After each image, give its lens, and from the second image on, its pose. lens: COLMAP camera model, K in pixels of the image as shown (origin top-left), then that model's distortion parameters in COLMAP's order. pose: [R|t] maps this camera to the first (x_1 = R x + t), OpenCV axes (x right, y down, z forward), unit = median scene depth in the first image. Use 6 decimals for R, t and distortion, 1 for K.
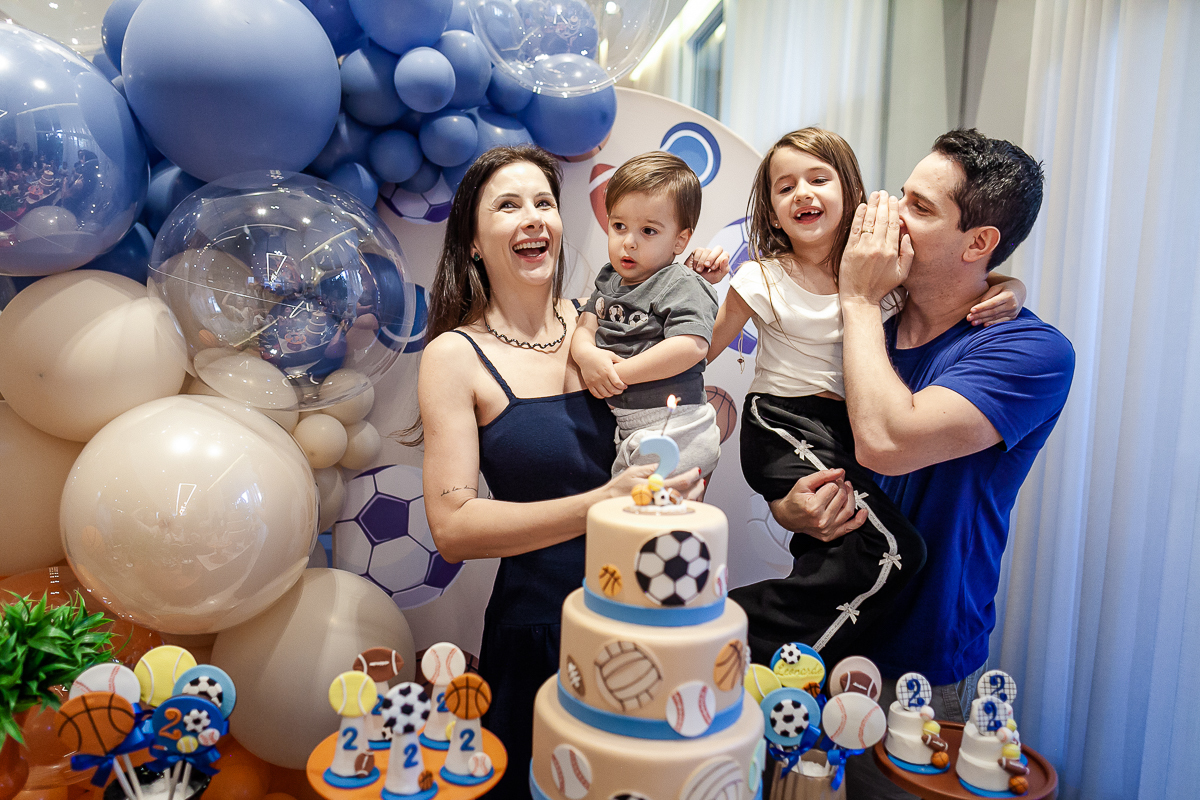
lens RADIAL K [[882.8, 0, 561.6], [0, 882.8, 418.1], [0, 0, 1]] dist [-0.071000, 0.075130]
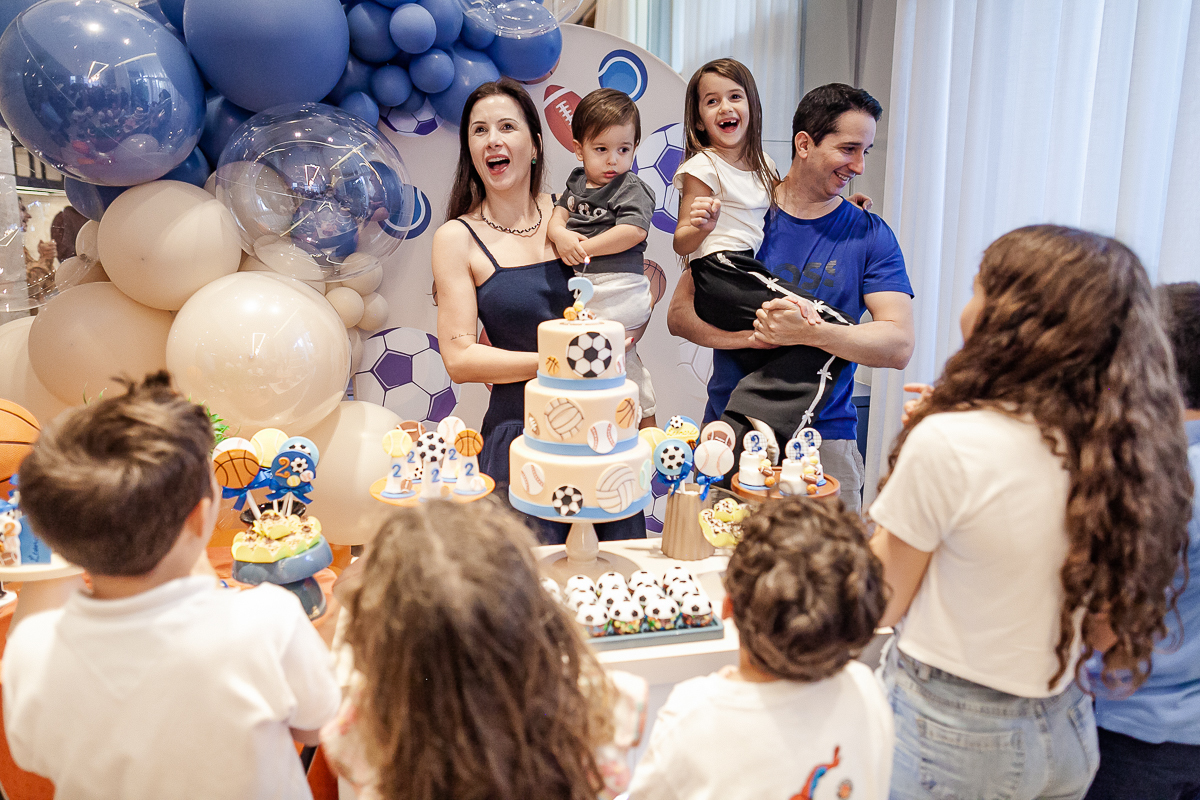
lens RADIAL K [[893.2, 0, 601.0], [0, 893.2, 384.5], [0, 0, 1]] dist [-0.034554, 0.003332]
pose [[0.997323, -0.037086, 0.063018, 0.033635], [0.032100, 0.996408, 0.078363, 0.079855], [-0.065698, -0.076130, 0.994931, -0.587687]]
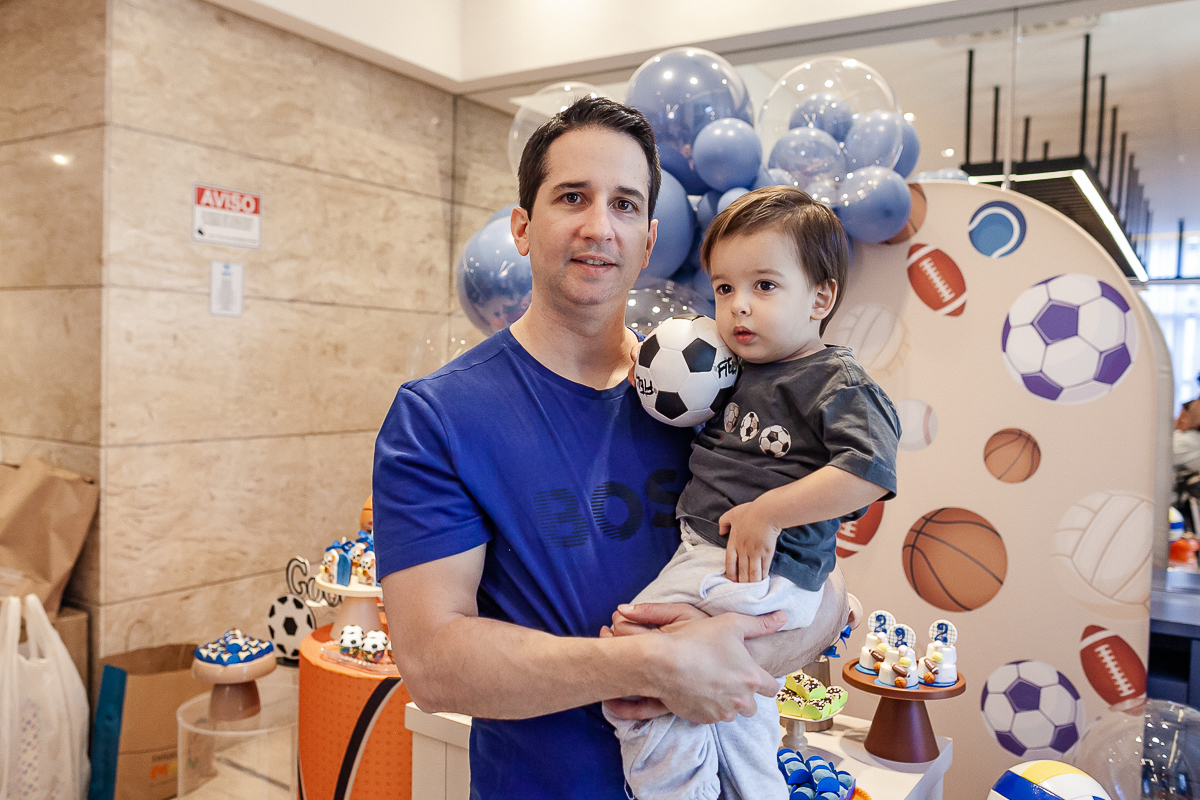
lens RADIAL K [[976.2, 0, 546.9], [0, 976.2, 431.2], [0, 0, 1]] dist [-0.069132, 0.075417]
pose [[0.725926, 0.038481, -0.686696, 1.139521], [-0.075144, 0.996894, -0.023573, 0.079434], [0.683656, 0.068713, 0.726563, -0.590555]]
